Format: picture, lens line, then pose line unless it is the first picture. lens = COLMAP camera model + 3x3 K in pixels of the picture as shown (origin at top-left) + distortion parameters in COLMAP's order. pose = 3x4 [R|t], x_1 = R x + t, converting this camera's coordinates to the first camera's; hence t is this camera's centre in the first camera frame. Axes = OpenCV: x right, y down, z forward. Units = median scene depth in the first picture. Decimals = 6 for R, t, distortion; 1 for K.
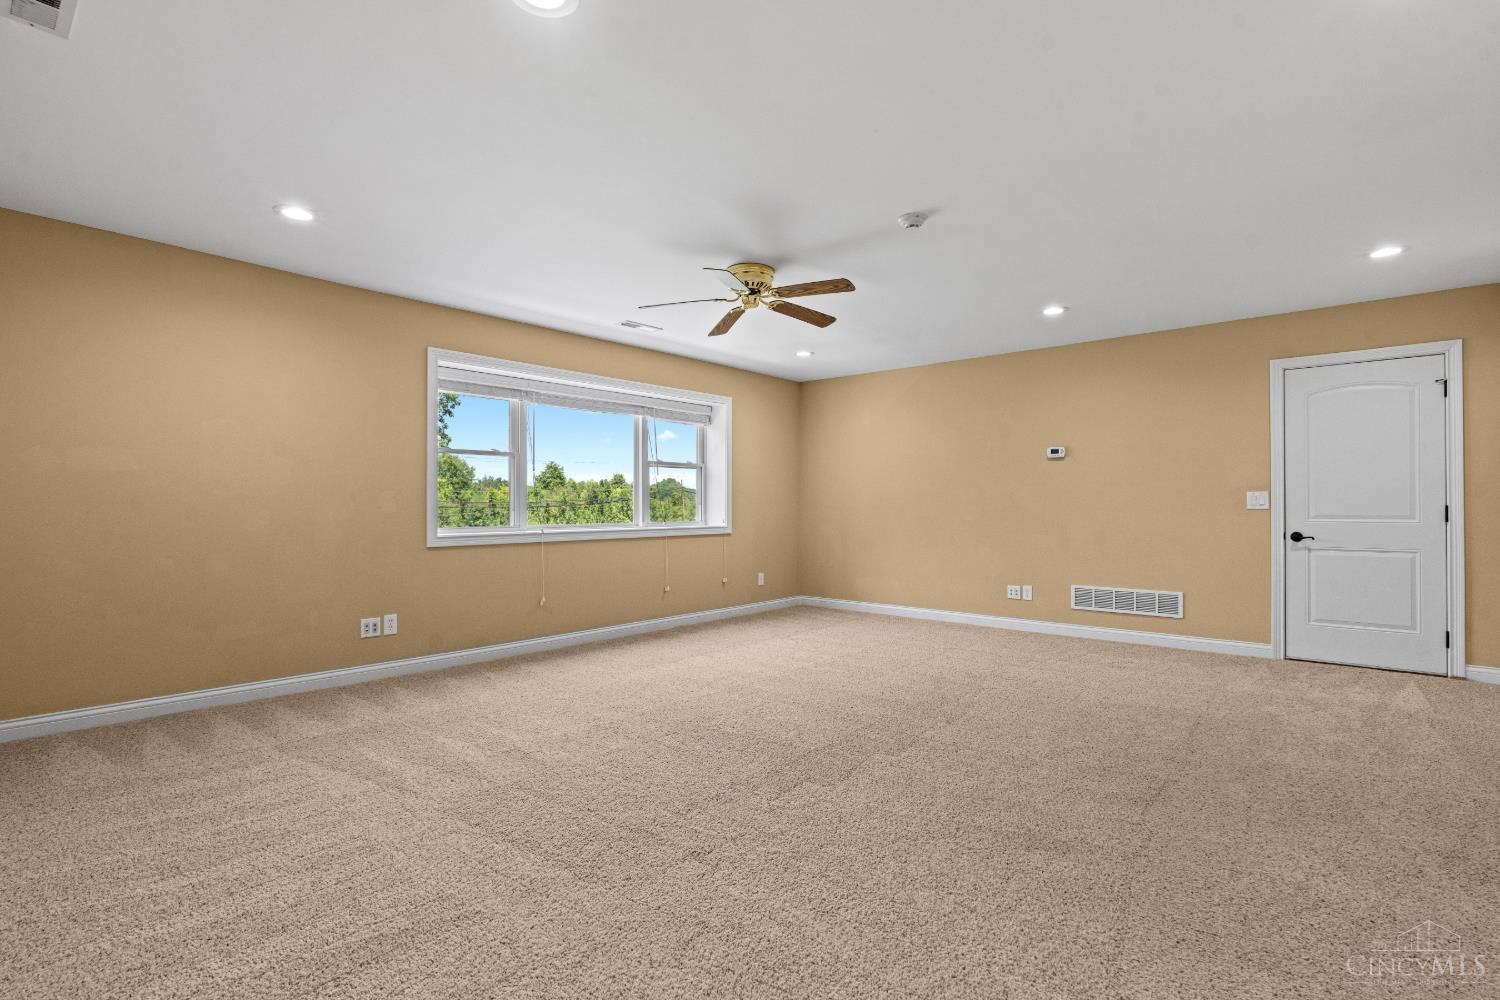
lens RADIAL K [[727.2, 0, 751.7], [0, 727.2, 497.5], [0, 0, 1]] dist [-0.002565, 0.000567]
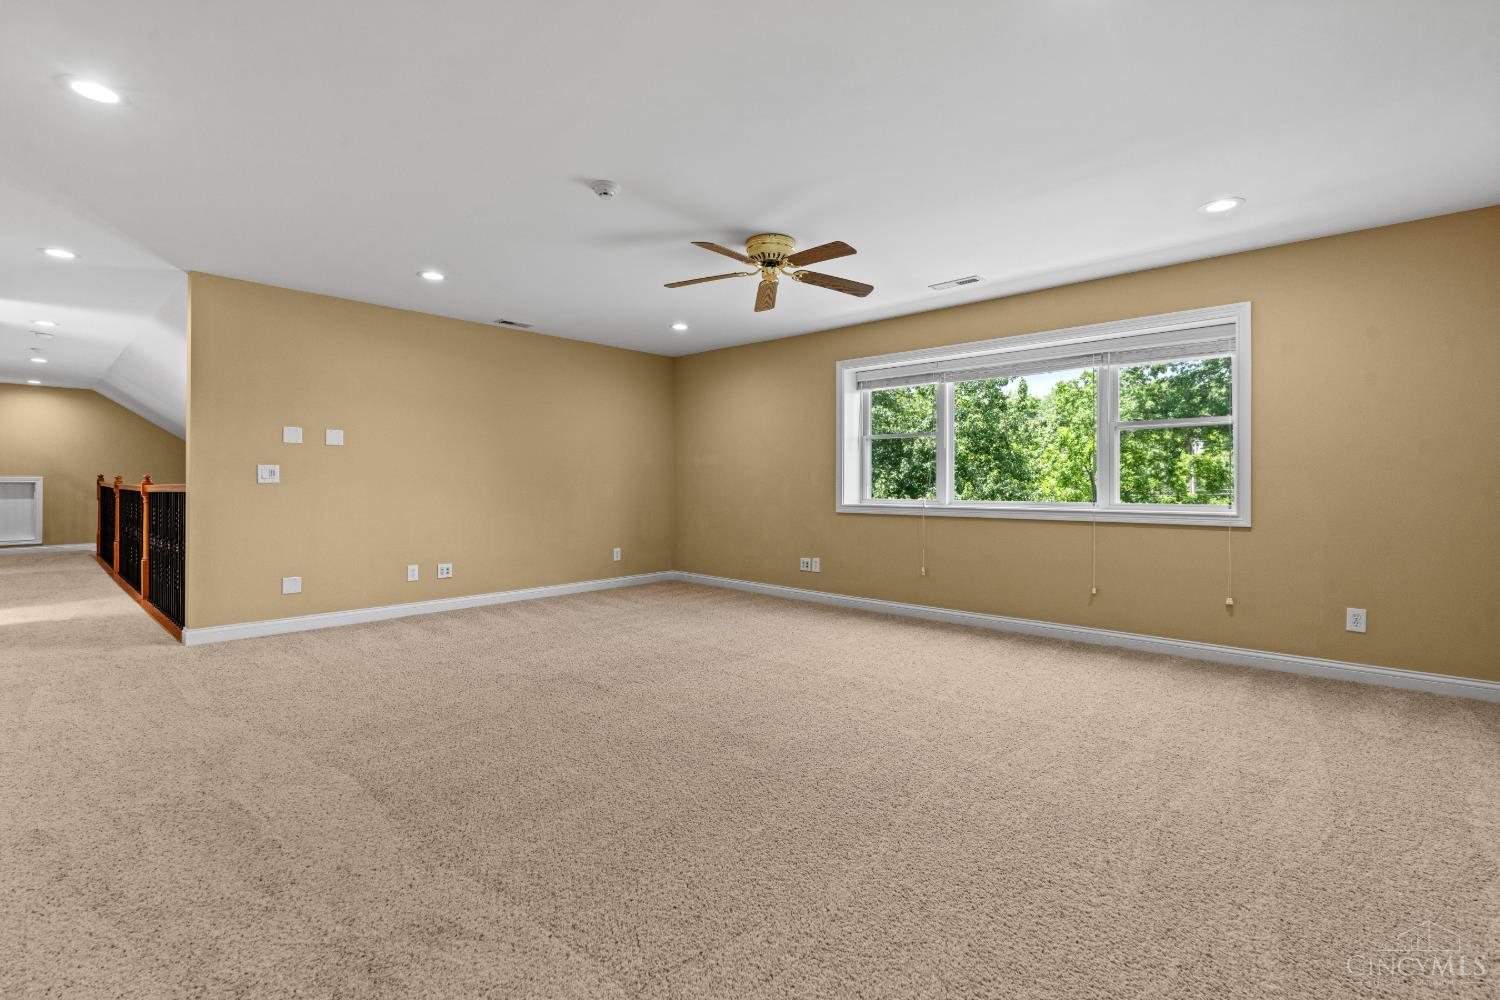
lens RADIAL K [[678.1, 0, 743.4], [0, 678.1, 487.7], [0, 0, 1]] dist [0.001854, 0.000400]
pose [[-0.042046, 0.007063, -0.999091, 0.710803], [0.010001, 0.999928, 0.006648, 0.011201], [0.999066, -0.009712, -0.042114, 0.778747]]
